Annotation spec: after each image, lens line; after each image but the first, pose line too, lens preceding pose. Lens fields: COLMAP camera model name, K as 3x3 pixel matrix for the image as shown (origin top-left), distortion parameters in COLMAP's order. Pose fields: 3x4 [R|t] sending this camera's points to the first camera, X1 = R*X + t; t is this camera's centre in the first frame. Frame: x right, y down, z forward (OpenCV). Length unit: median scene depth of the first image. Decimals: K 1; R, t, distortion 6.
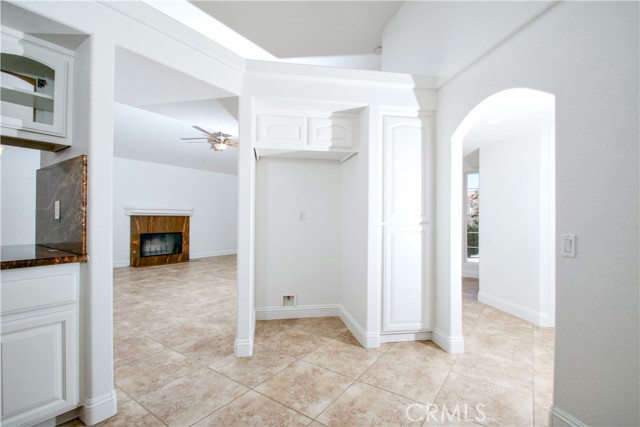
lens RADIAL K [[299.5, 0, 318.6], [0, 299.5, 217.1], [0, 0, 1]] dist [0.022378, -0.021810]
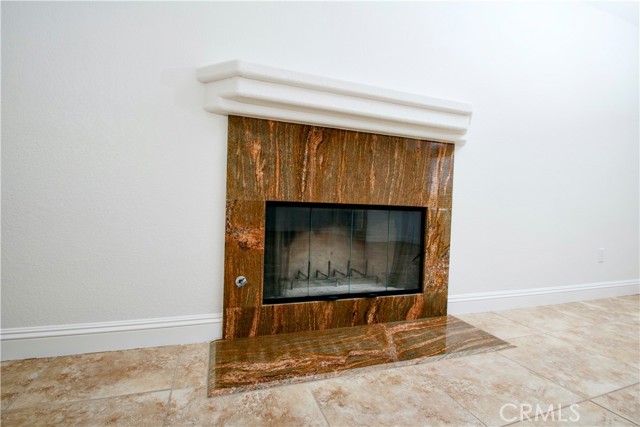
lens RADIAL K [[299.5, 0, 318.6], [0, 299.5, 217.1], [0, 0, 1]] dist [0.022378, -0.021810]
pose [[0.820883, 0.040454, -0.569662, -0.416438], [-0.028449, 0.999146, 0.029959, 0.057511], [0.570388, -0.008386, 0.821333, 0.807165]]
